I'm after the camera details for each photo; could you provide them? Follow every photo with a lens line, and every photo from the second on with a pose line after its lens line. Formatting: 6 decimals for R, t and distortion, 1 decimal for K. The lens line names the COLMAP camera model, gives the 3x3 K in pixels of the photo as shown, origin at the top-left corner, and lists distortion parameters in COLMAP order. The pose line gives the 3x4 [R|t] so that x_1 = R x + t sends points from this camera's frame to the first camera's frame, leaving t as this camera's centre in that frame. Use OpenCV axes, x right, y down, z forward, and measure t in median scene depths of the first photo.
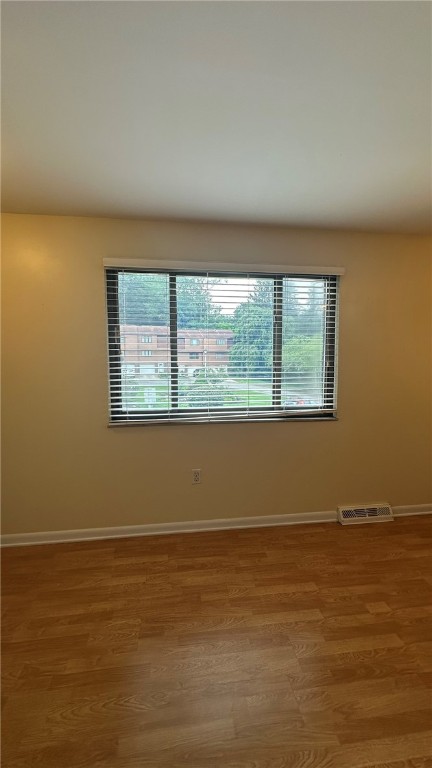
lens RADIAL K [[306.1, 0, 217.9], [0, 306.1, 384.0], [0, 0, 1]] dist [-0.002358, 0.001079]
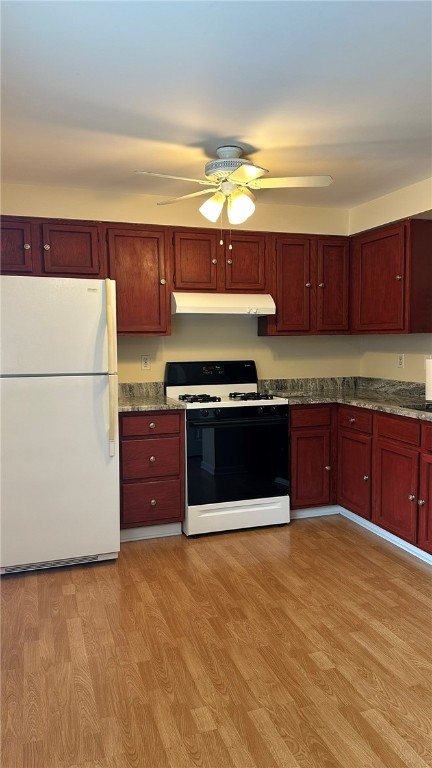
lens RADIAL K [[535.2, 0, 210.4], [0, 535.2, 384.6], [0, 0, 1]] dist [0.063031, -0.066449]
pose [[-0.197761, -0.064483, 0.978127, -0.456530], [0.081677, 0.993280, 0.081996, -0.063324], [-0.976842, 0.096106, -0.191165, 0.900695]]
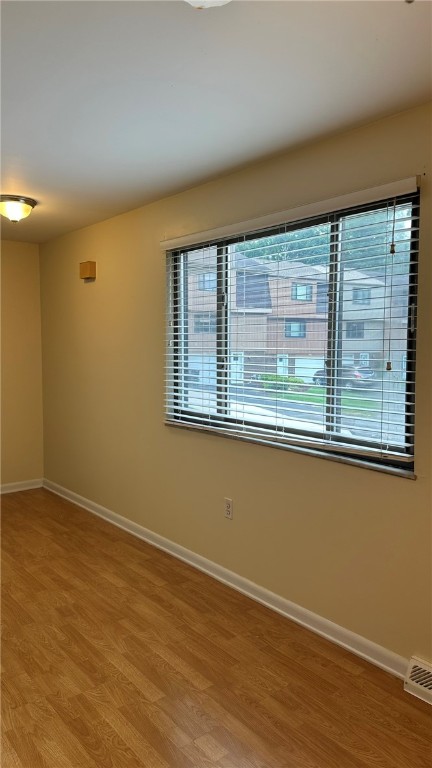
lens RADIAL K [[535.2, 0, 203.3], [0, 535.2, 369.4], [0, 0, 1]] dist [0.063031, -0.066449]
pose [[0.520564, 0.045964, -0.852584, 1.144977], [-0.064704, 0.997802, 0.014287, -0.059920], [0.851367, 0.047729, 0.522394, 0.279280]]
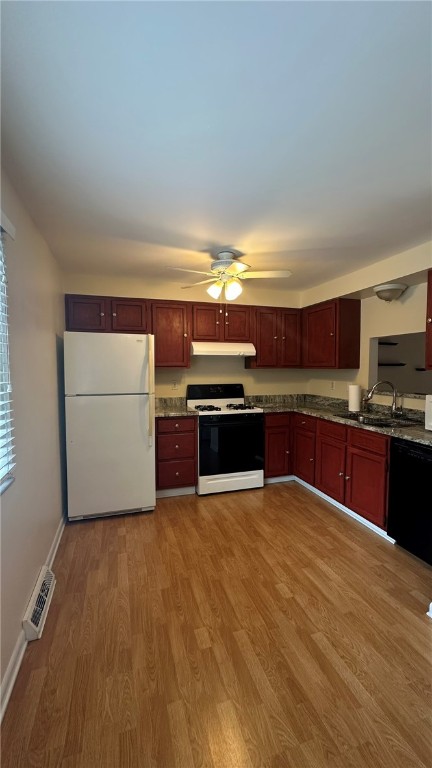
lens RADIAL K [[306.1, 0, 213.3], [0, 306.1, 383.3], [0, 0, 1]] dist [-0.002358, 0.001079]
pose [[-0.180121, -0.039006, 0.982871, -0.311943], [0.073271, 0.995905, 0.052951, -0.089222], [-0.980912, 0.081554, -0.176526, 0.846763]]
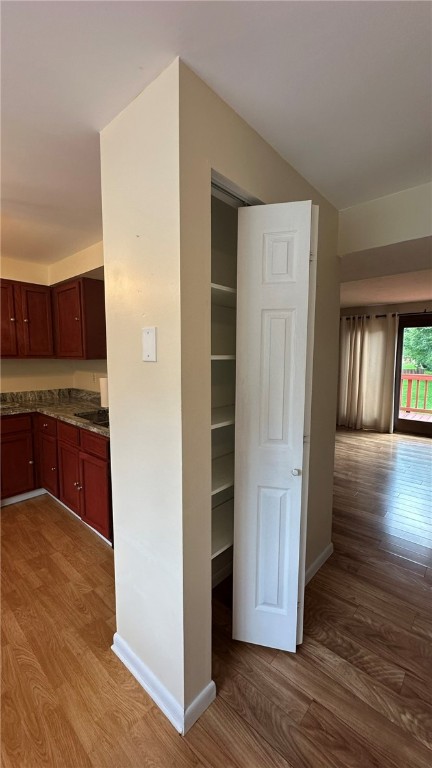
lens RADIAL K [[306.1, 0, 212.3], [0, 306.1, 381.6], [0, 0, 1]] dist [-0.002358, 0.001079]
pose [[-0.642795, -0.053171, 0.764191, -0.286153], [0.058169, 0.991320, 0.117903, -0.063427], [-0.763827, 0.120240, -0.634122, 0.377369]]
